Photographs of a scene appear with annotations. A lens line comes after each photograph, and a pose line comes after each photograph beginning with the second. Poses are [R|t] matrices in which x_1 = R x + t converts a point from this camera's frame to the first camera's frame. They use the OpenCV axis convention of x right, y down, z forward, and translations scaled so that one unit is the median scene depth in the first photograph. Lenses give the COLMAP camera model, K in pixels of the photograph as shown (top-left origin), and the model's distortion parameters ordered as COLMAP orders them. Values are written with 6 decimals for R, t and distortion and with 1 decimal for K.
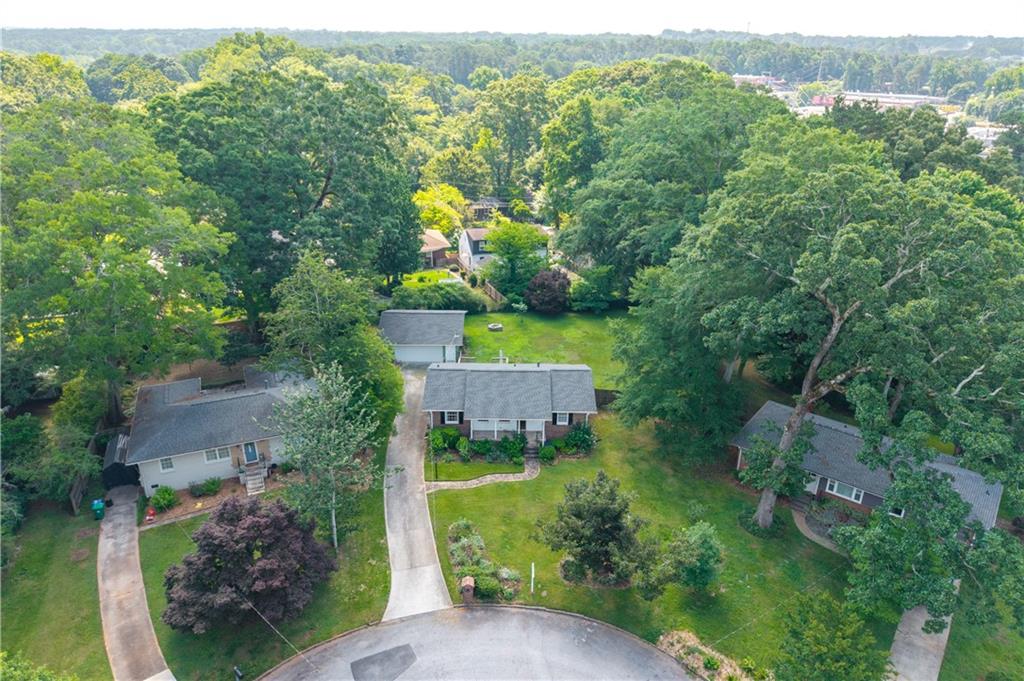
lens RADIAL K [[702.9, 0, 512.0], [0, 702.9, 341.8], [0, 0, 1]] dist [0.008599, -0.003877]
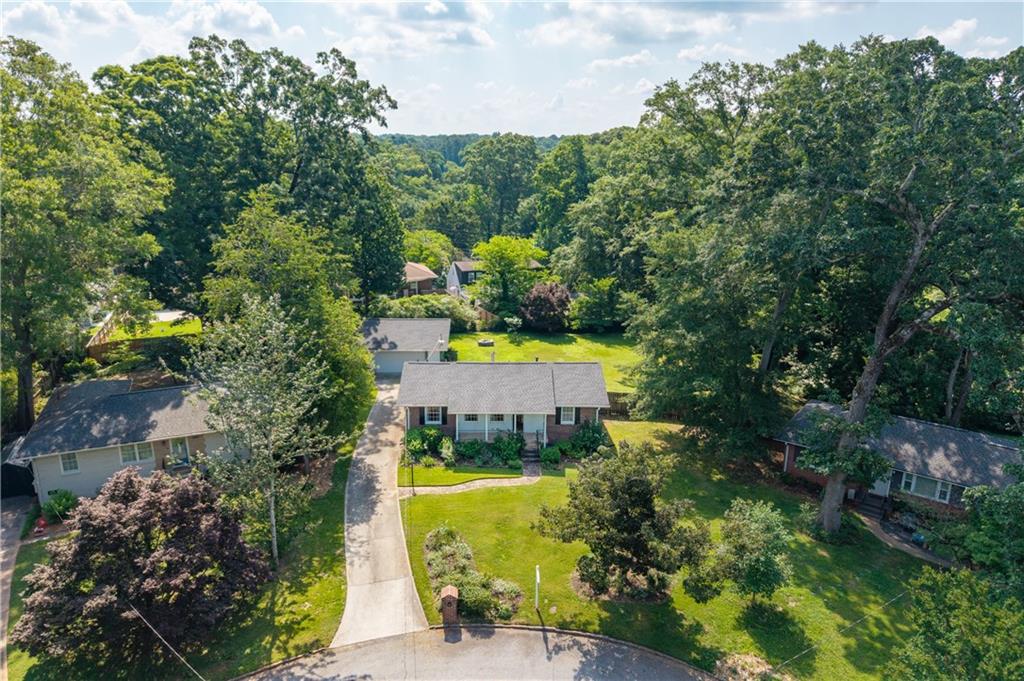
lens RADIAL K [[702.9, 0, 511.7], [0, 702.9, 339.1], [0, 0, 1]] dist [0.008599, -0.003877]
pose [[0.999886, -0.007642, 0.013020, -0.003966], [0.009338, 0.990714, -0.135642, 0.136242], [-0.011863, 0.135748, 0.990672, 0.178203]]
